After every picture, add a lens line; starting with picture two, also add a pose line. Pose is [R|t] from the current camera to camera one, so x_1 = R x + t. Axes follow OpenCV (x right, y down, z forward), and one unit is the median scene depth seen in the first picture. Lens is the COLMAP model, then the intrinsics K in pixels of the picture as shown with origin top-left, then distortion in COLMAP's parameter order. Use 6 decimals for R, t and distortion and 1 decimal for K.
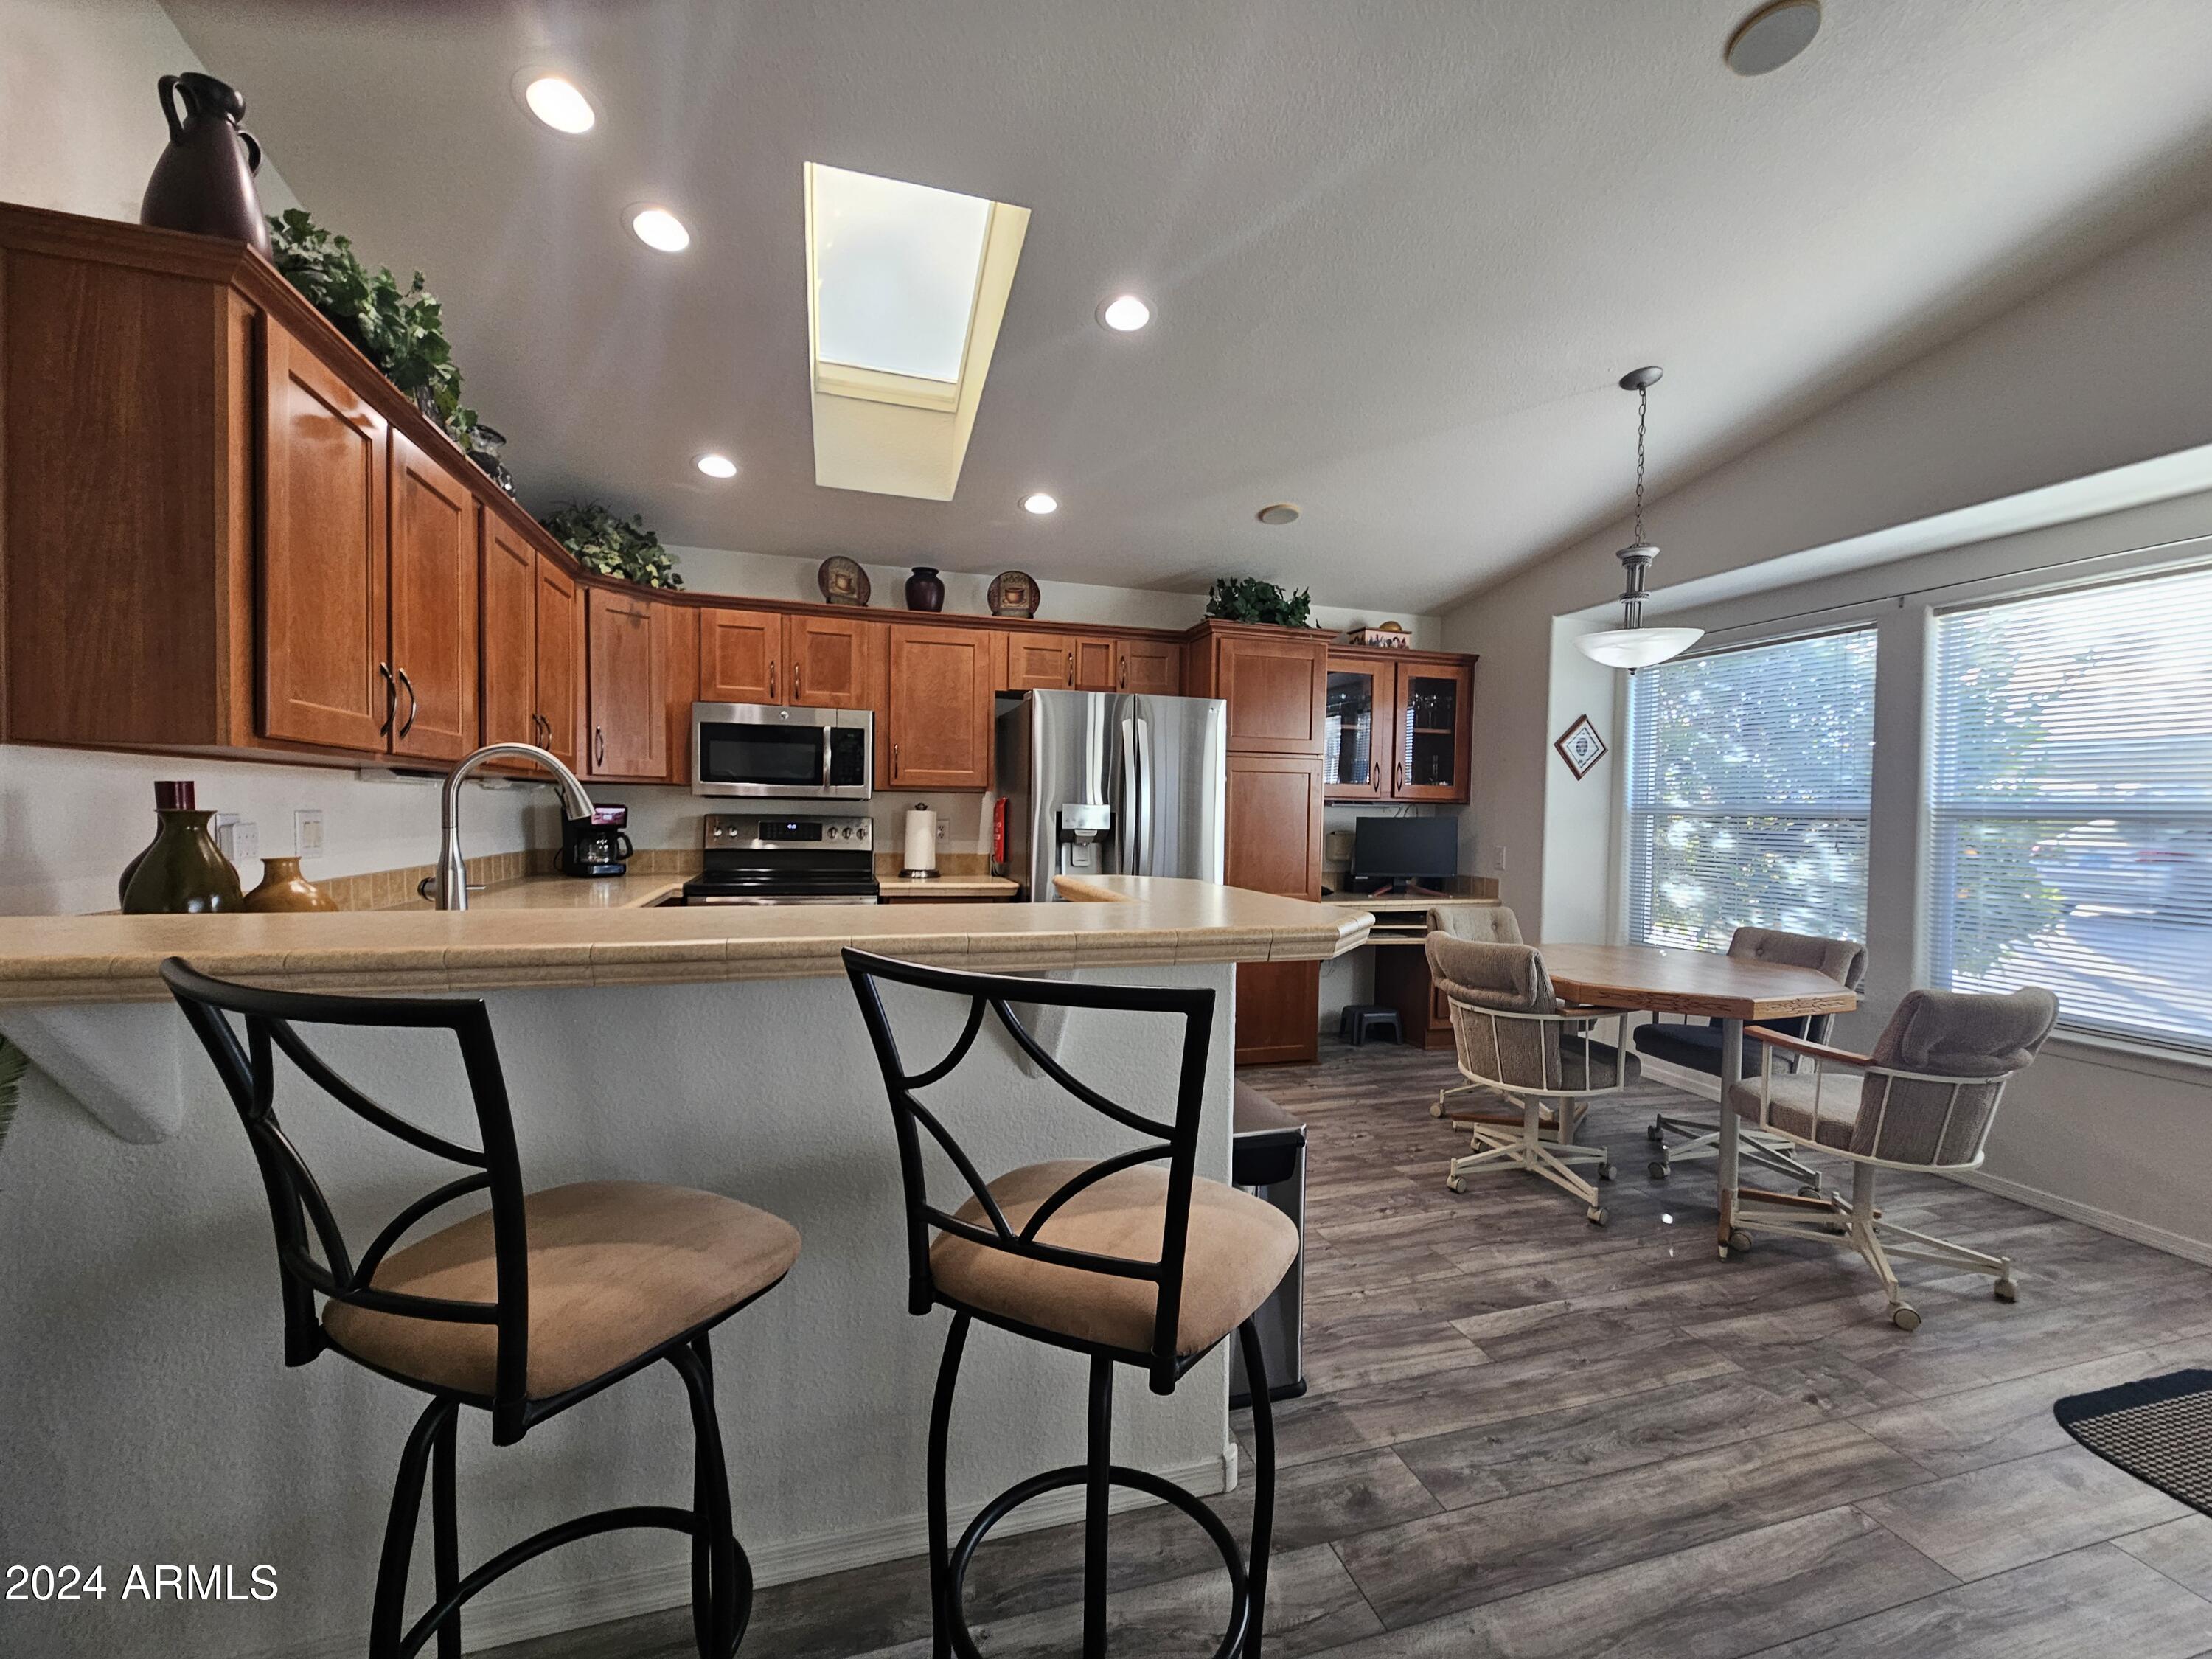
lens RADIAL K [[909.0, 0, 1110.8], [0, 909.0, 838.7], [0, 0, 1]] dist [-0.000935, -0.000245]
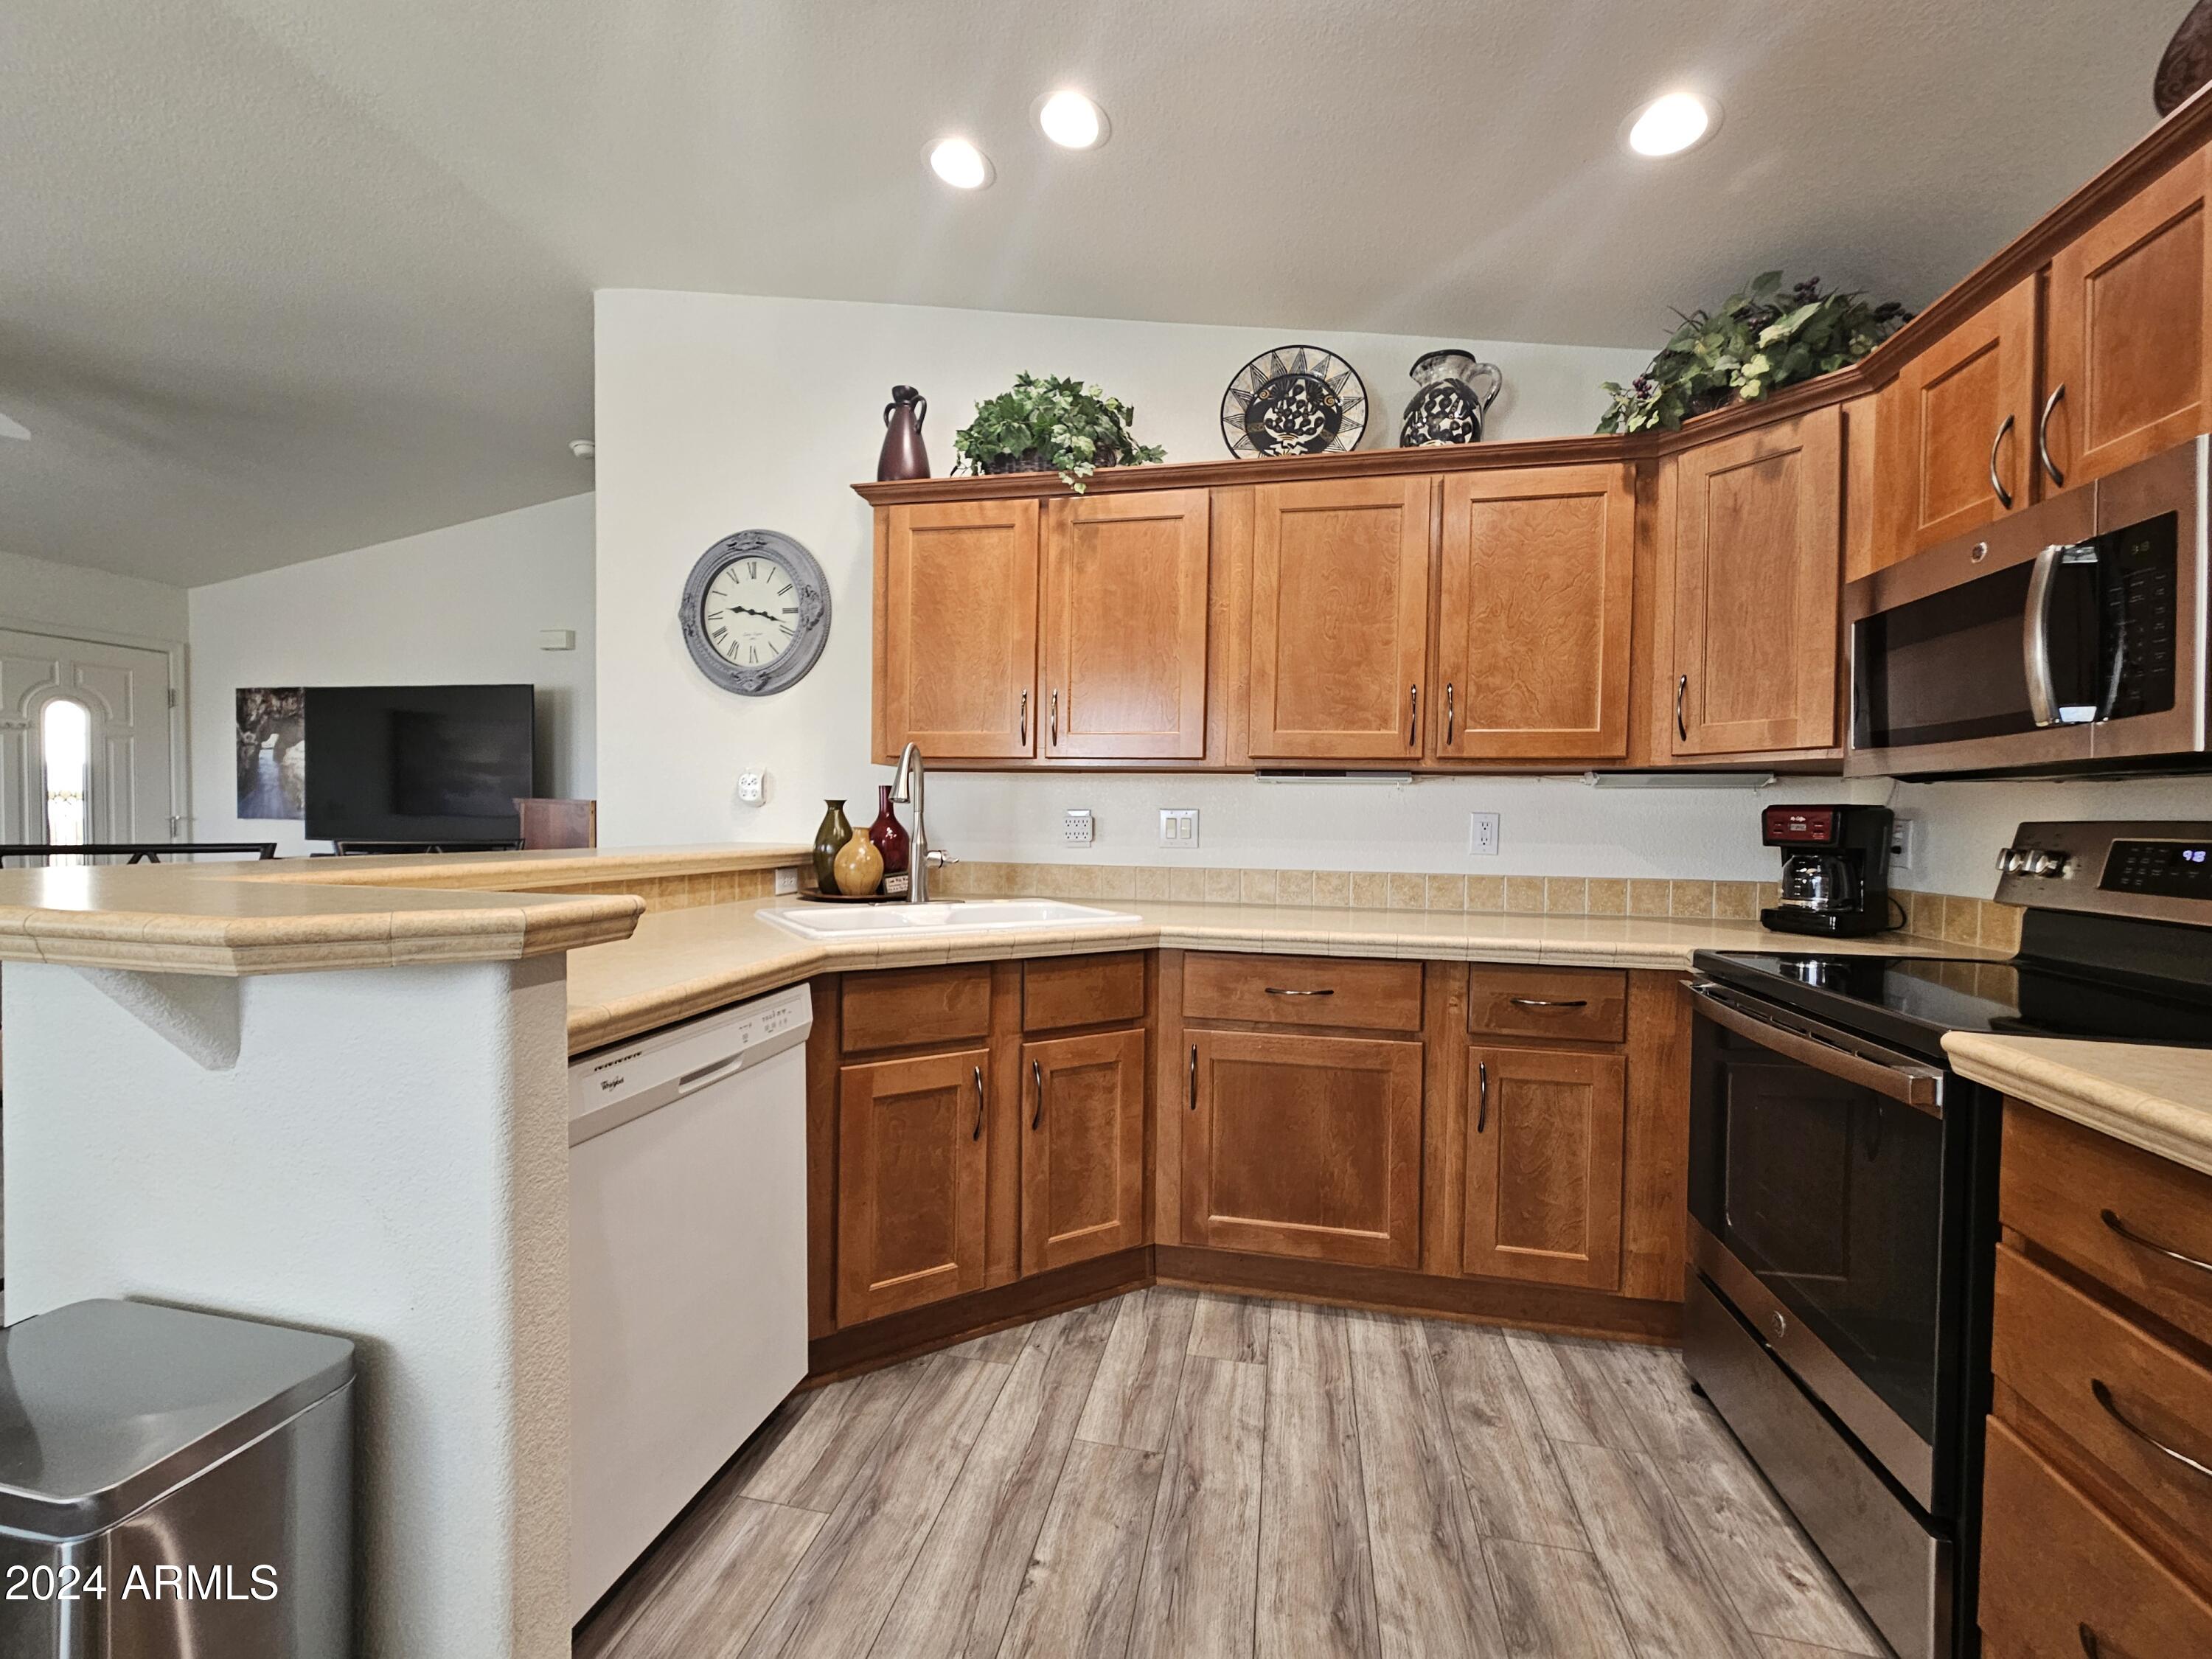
lens RADIAL K [[906.6, 0, 1101.0], [0, 906.6, 843.2], [0, 0, 1]] dist [-0.001070, 0.000251]
pose [[-0.481615, -0.000301, -0.876383, 0.136457], [-0.050294, 0.998361, 0.027296, -0.006824], [0.874939, 0.057223, -0.480841, 0.828099]]
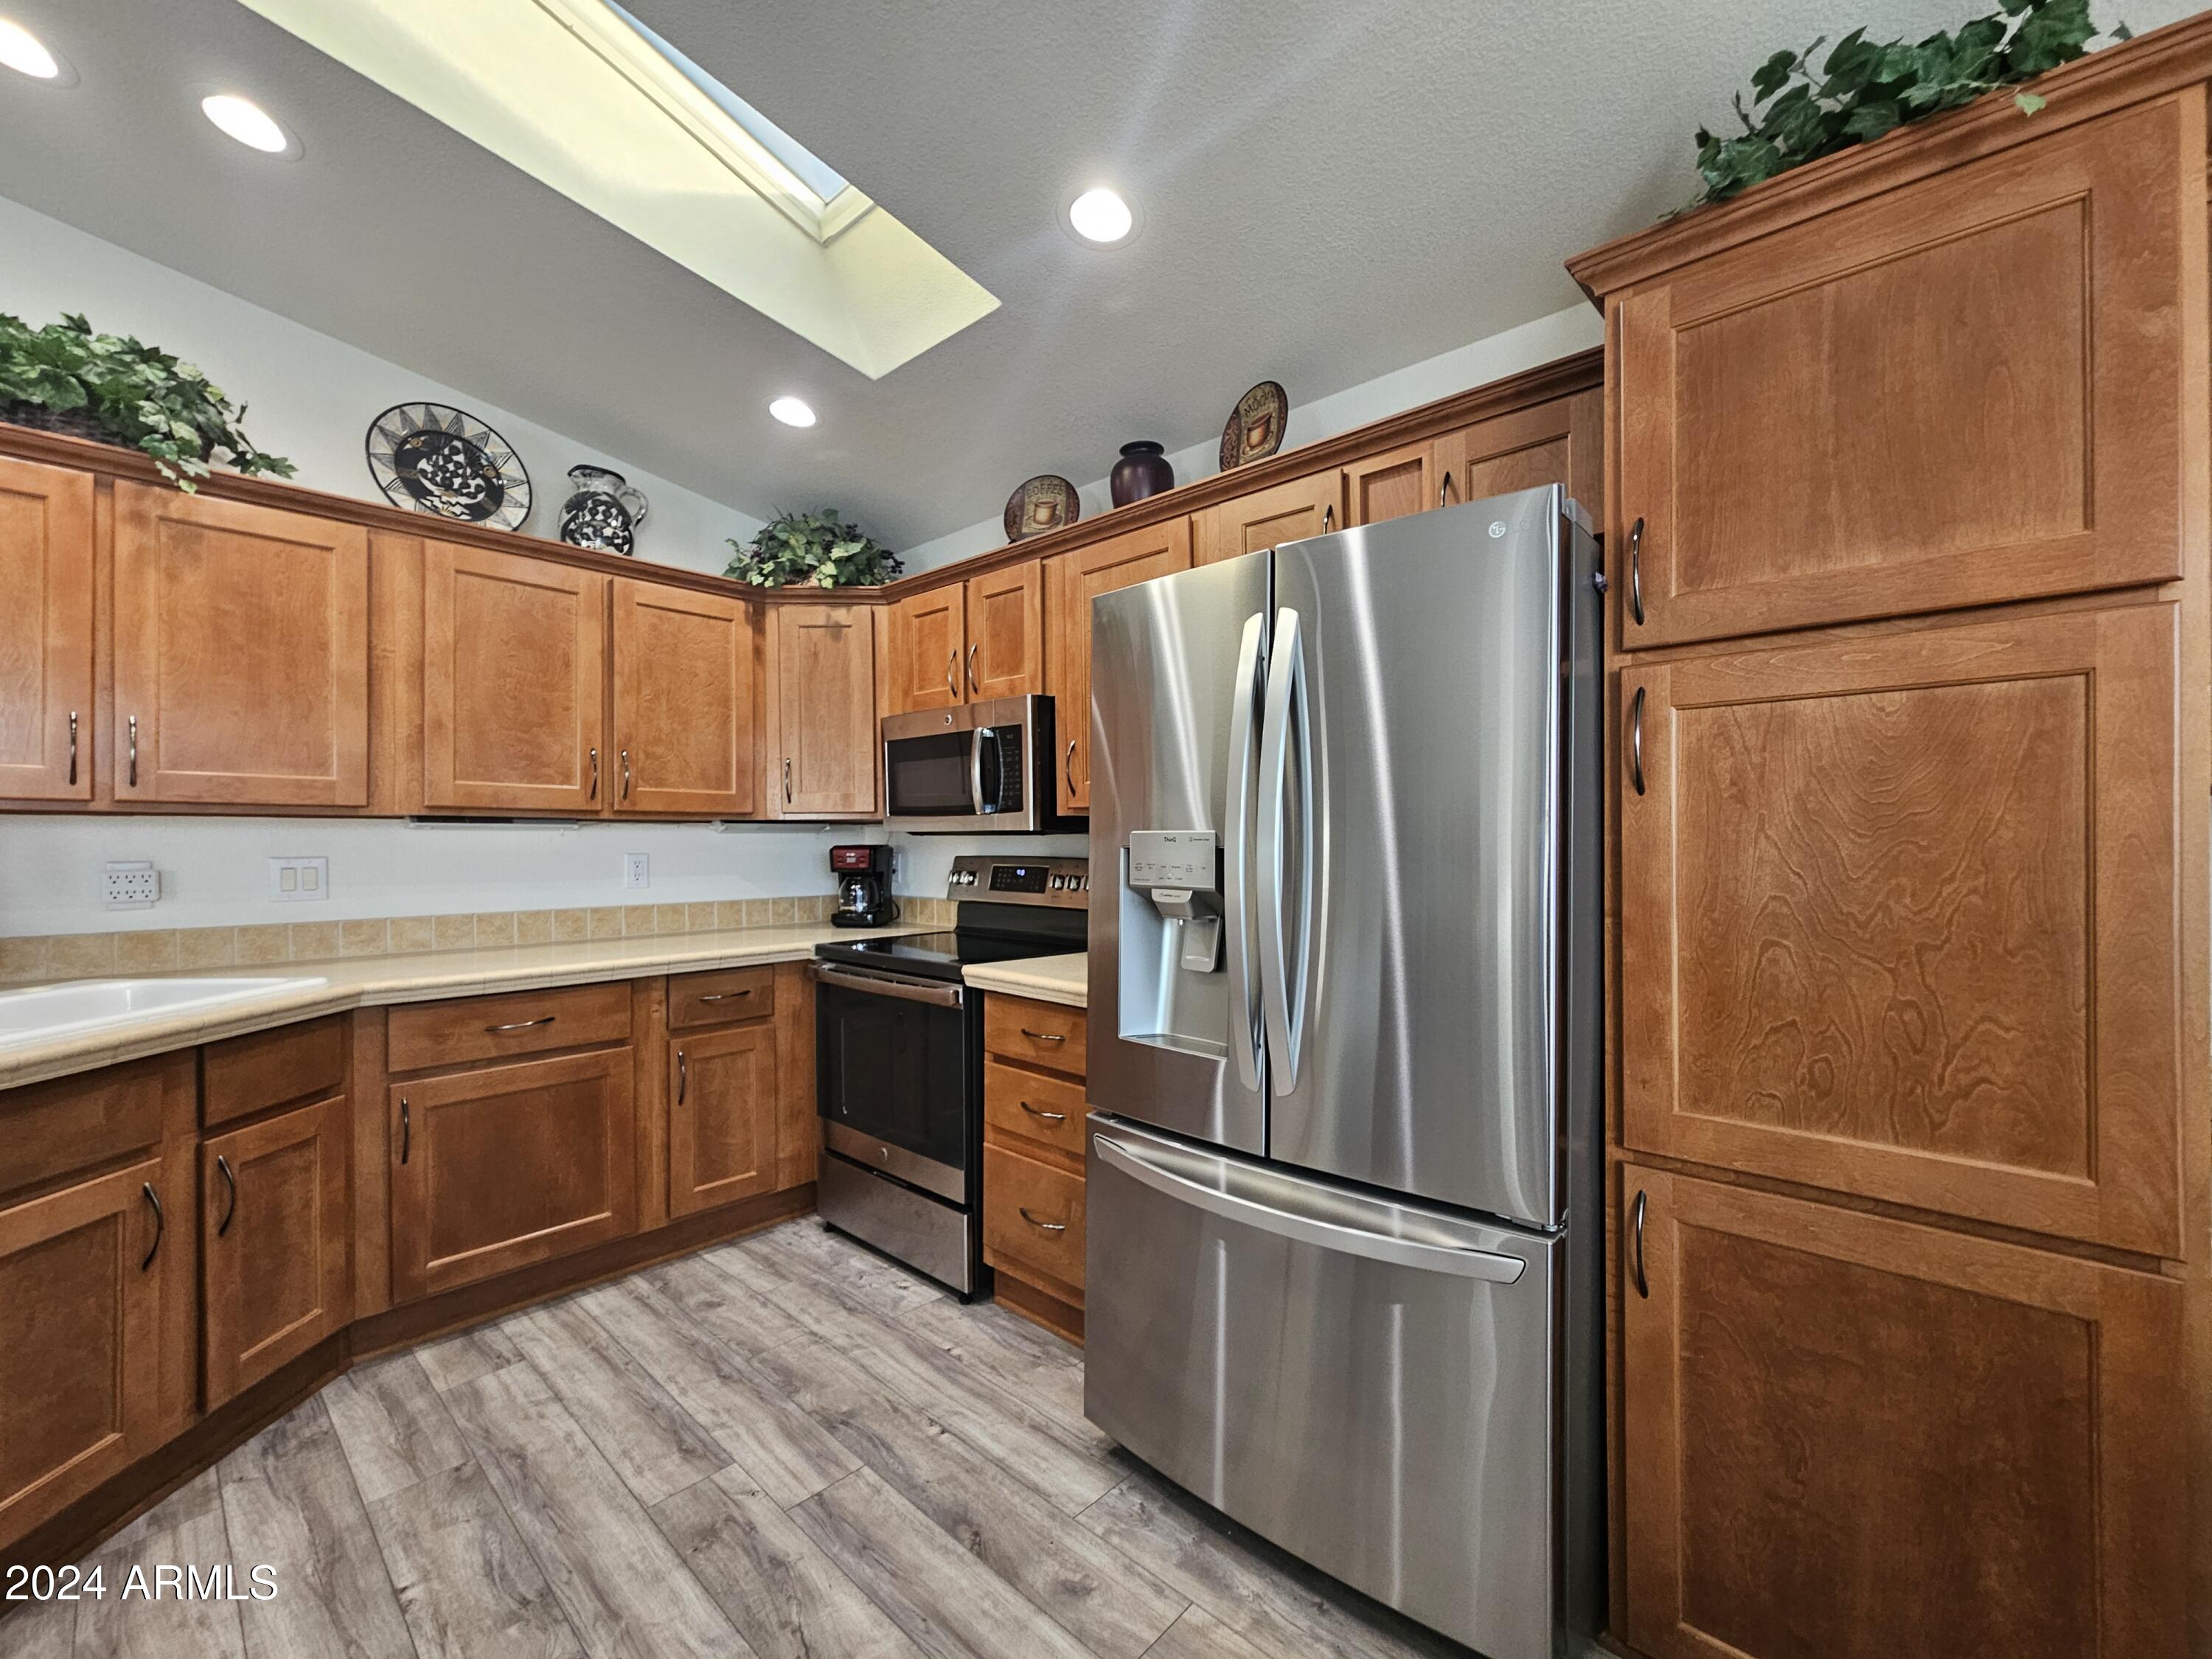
lens RADIAL K [[906.6, 0, 1101.0], [0, 906.6, 843.2], [0, 0, 1]] dist [-0.001070, 0.000251]
pose [[0.508496, -0.016111, -0.860914, 0.308537], [-0.014901, 0.999511, -0.027505, -0.017750], [0.860936, 0.026815, 0.508007, 0.705353]]
